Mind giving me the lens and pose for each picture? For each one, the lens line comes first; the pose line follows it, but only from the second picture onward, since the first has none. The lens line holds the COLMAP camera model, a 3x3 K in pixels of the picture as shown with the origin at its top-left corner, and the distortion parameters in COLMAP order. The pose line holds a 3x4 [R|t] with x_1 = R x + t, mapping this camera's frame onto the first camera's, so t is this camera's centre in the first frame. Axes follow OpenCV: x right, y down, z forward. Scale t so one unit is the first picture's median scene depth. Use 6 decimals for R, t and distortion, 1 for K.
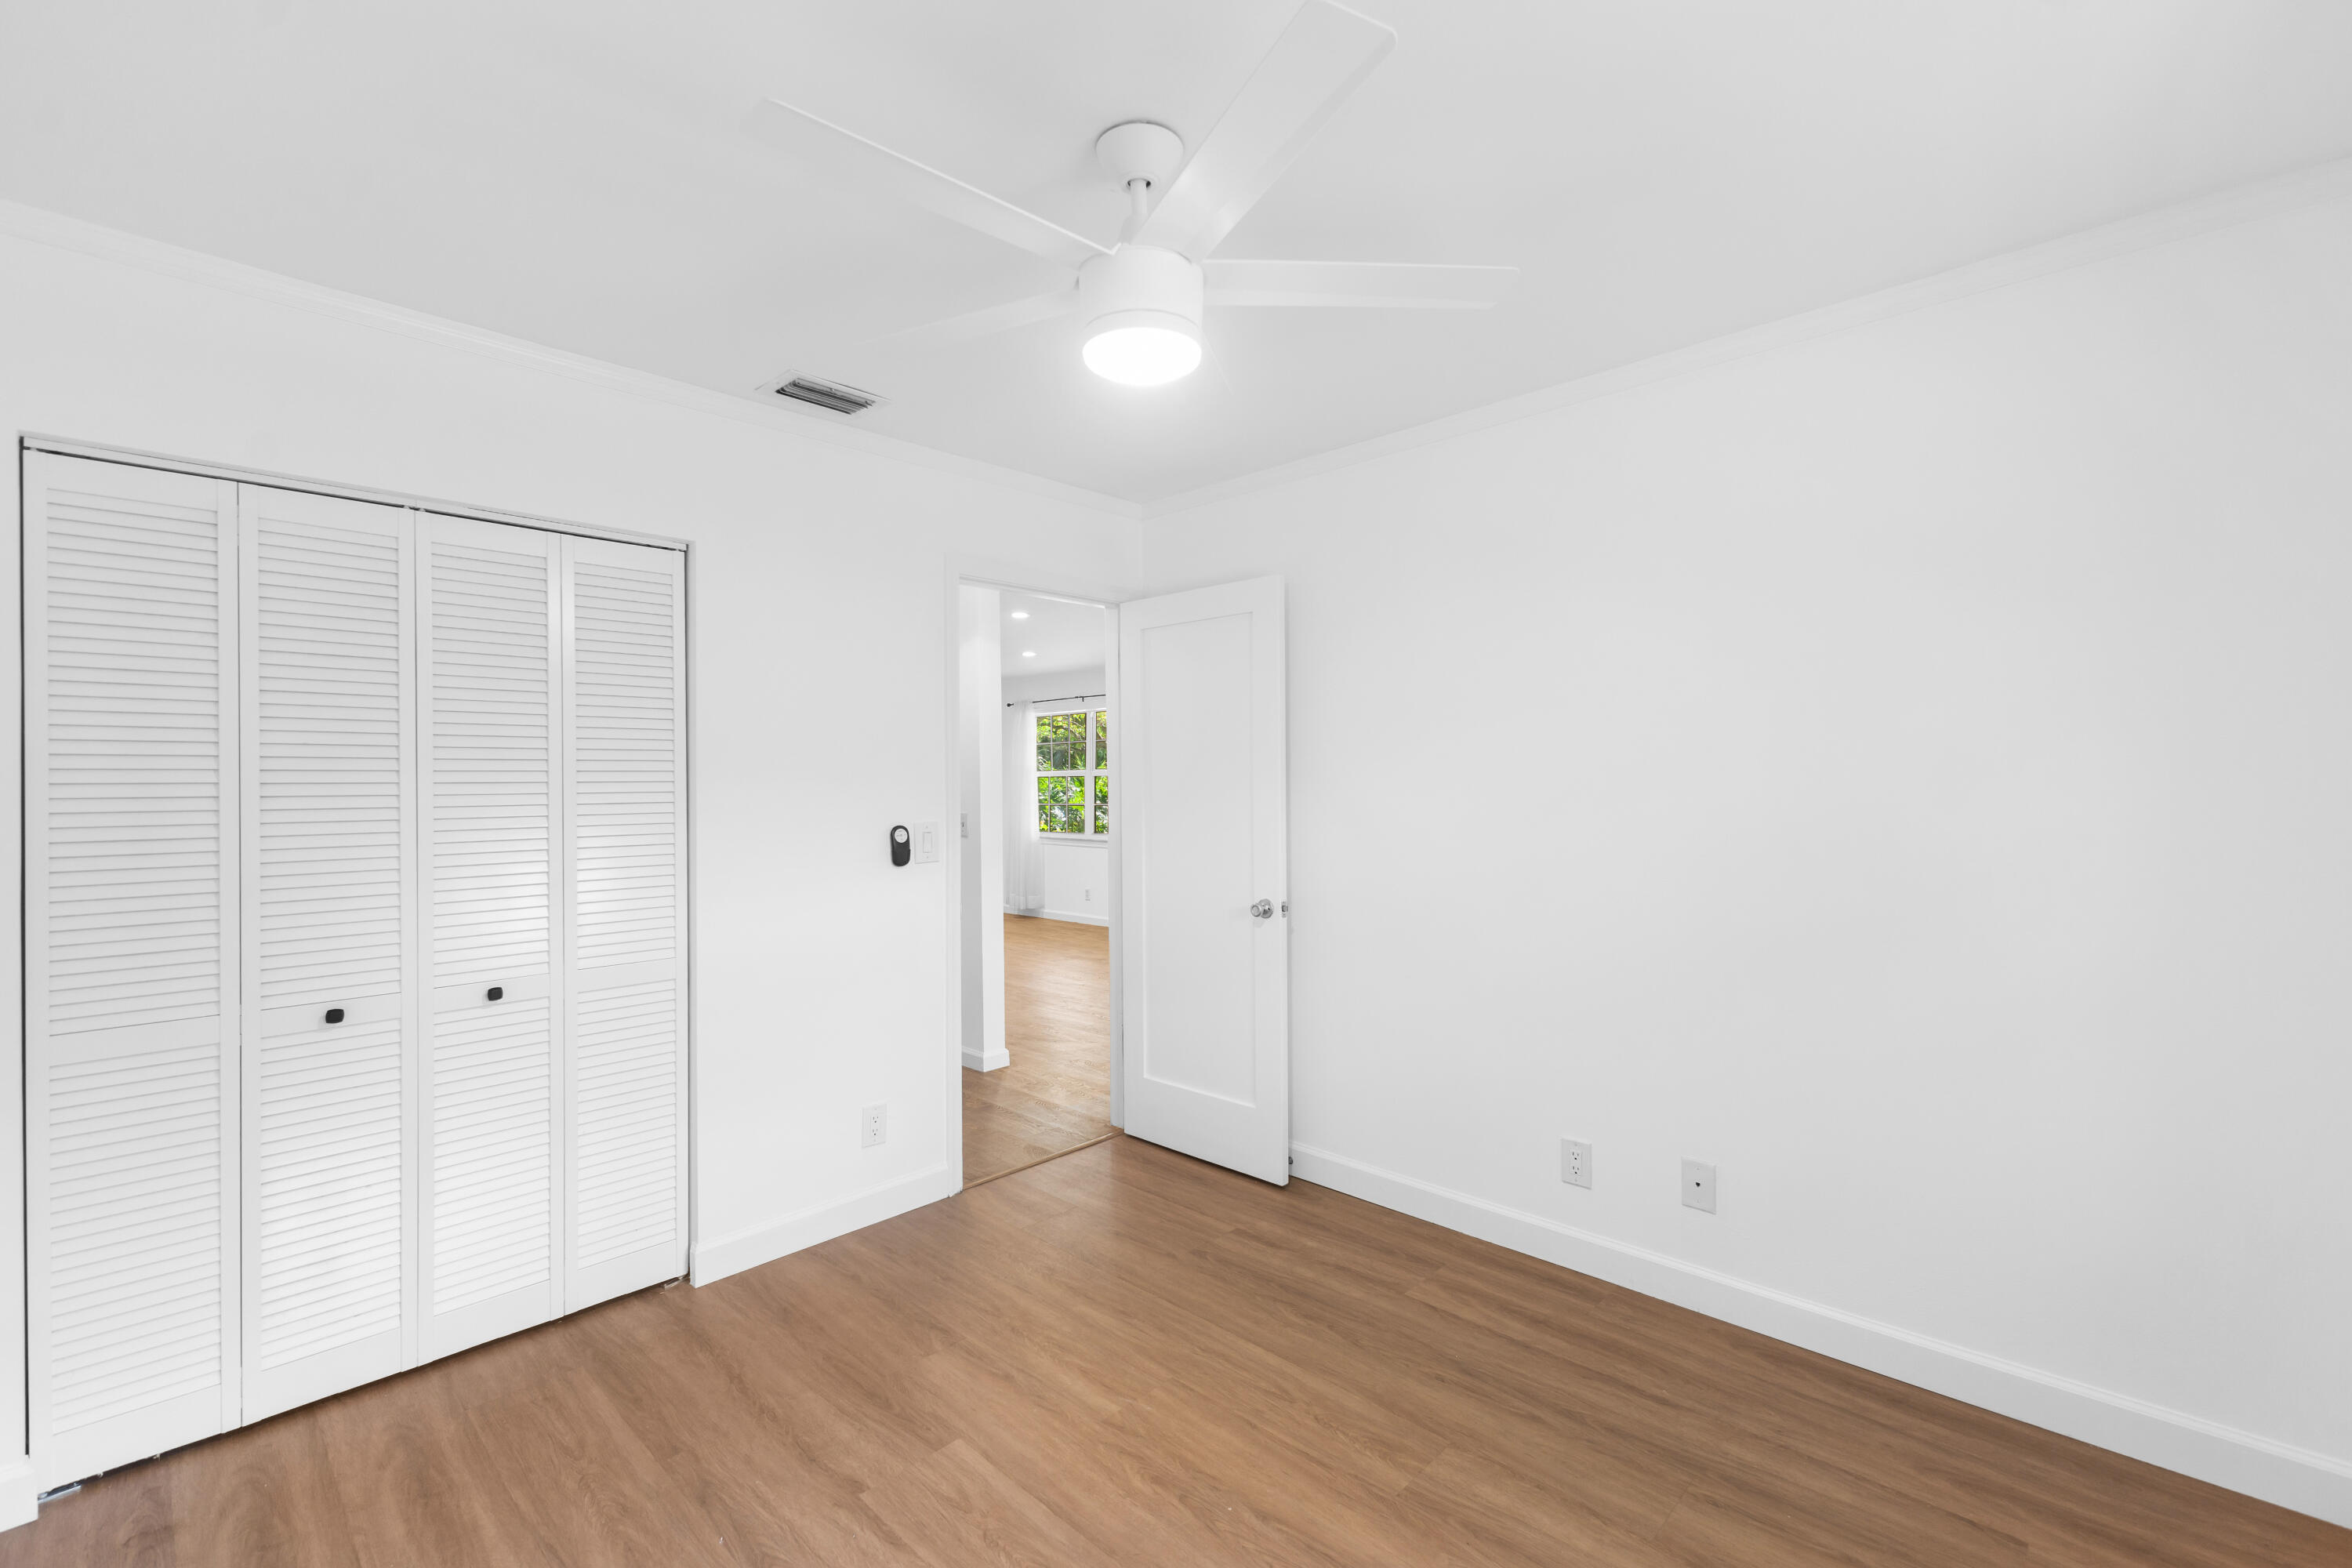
lens RADIAL K [[1012.9, 0, 1184.9], [0, 1012.9, 784.2], [0, 0, 1]] dist [-0.001605, -0.000392]
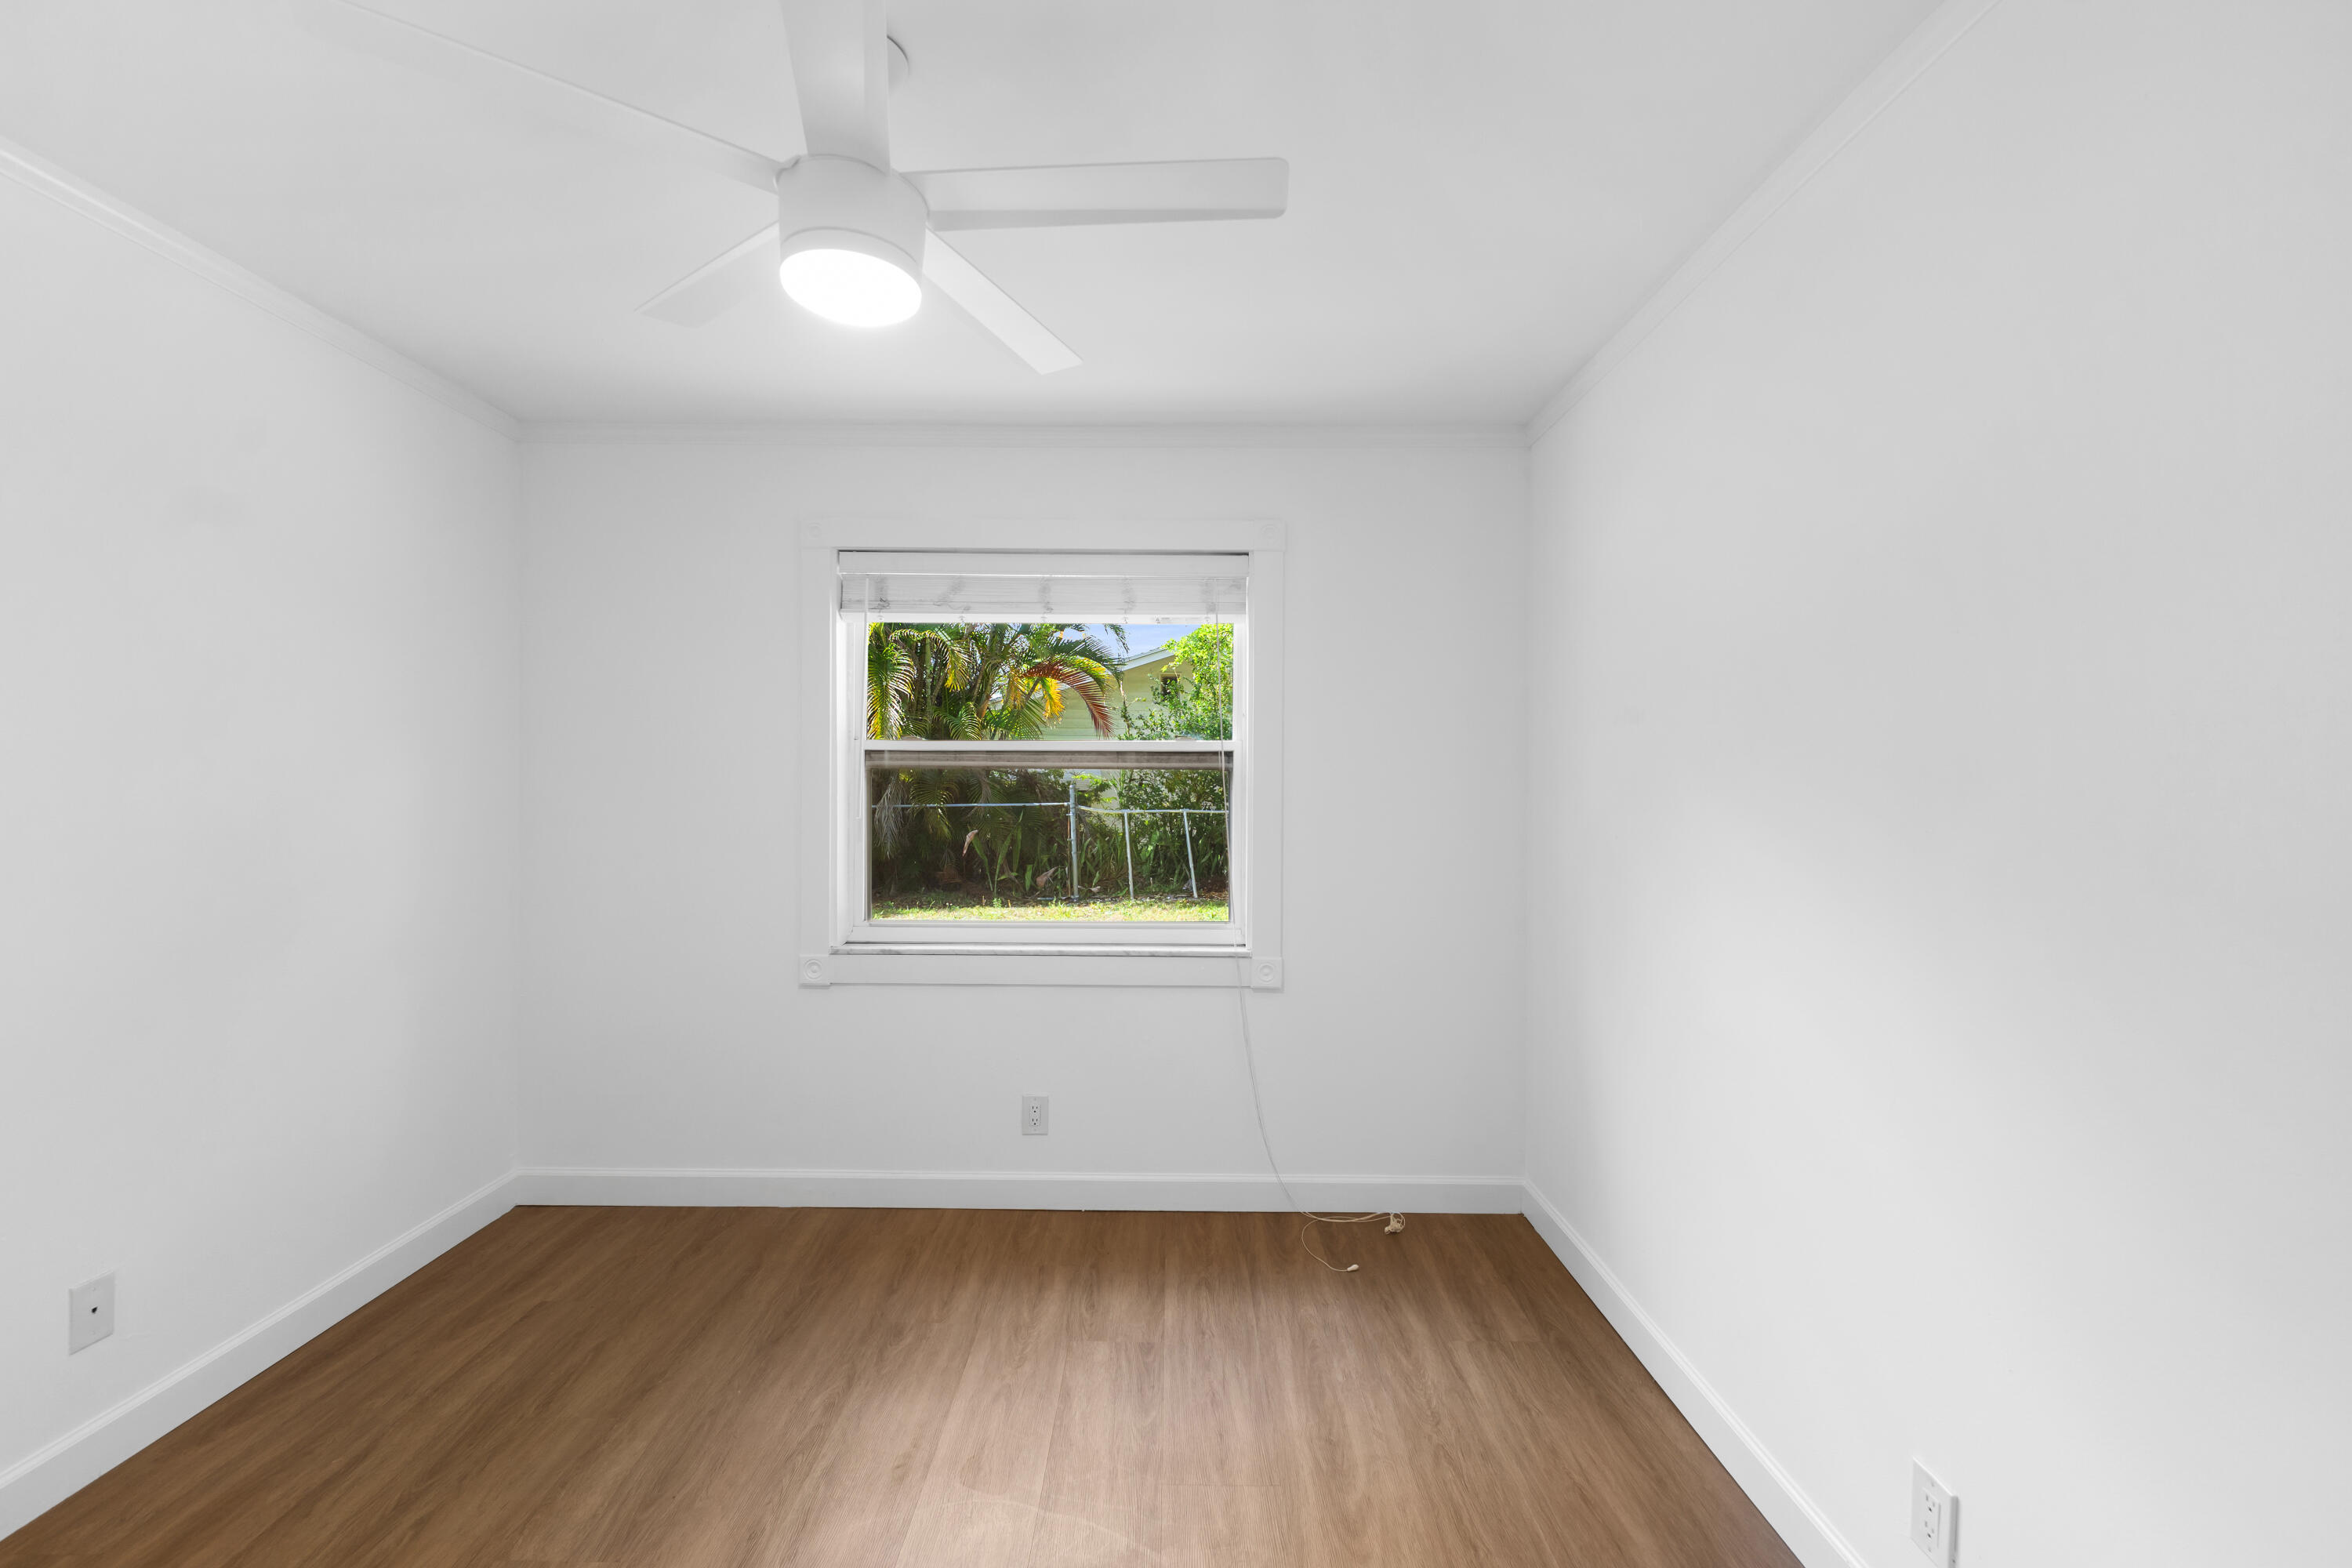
lens RADIAL K [[1012.9, 0, 1178.8], [0, 1012.9, 779.3], [0, 0, 1]] dist [-0.001605, -0.000392]
pose [[-0.683648, -0.001269, 0.729811, -0.708056], [0.005370, 0.999963, 0.006768, 0.007460], [-0.729792, 0.008546, -0.683616, 1.128827]]
